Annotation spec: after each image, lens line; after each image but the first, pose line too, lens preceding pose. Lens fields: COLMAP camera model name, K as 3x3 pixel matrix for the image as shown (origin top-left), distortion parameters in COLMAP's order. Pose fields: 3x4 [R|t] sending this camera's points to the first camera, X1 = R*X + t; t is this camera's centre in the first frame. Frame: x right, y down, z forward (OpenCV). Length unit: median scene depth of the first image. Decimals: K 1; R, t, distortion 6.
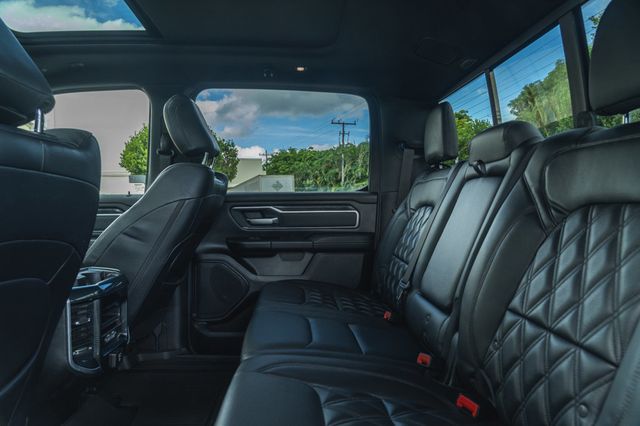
lens RADIAL K [[444.2, 0, 320.0], [0, 444.2, 213.0], [0, 0, 1]] dist [-0.004862, 0.000226]
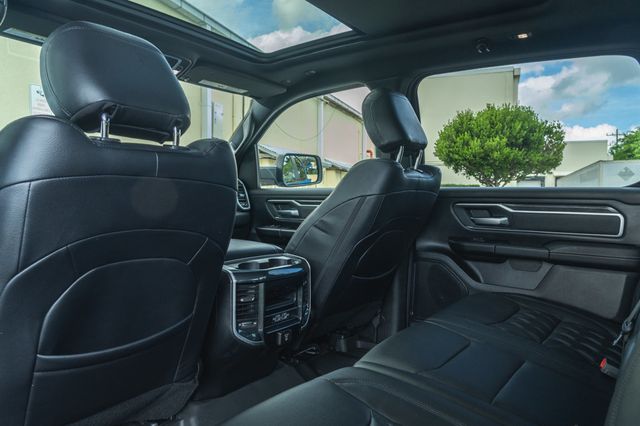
lens RADIAL K [[467.1, 0, 320.0], [0, 467.1, 213.0], [0, 0, 1]] dist [-0.006704, -0.004120]
pose [[0.753523, 0.048245, -0.655649, 0.218546], [-0.032468, 0.998818, 0.036182, -0.019102], [0.656619, -0.005977, 0.754198, 0.102622]]
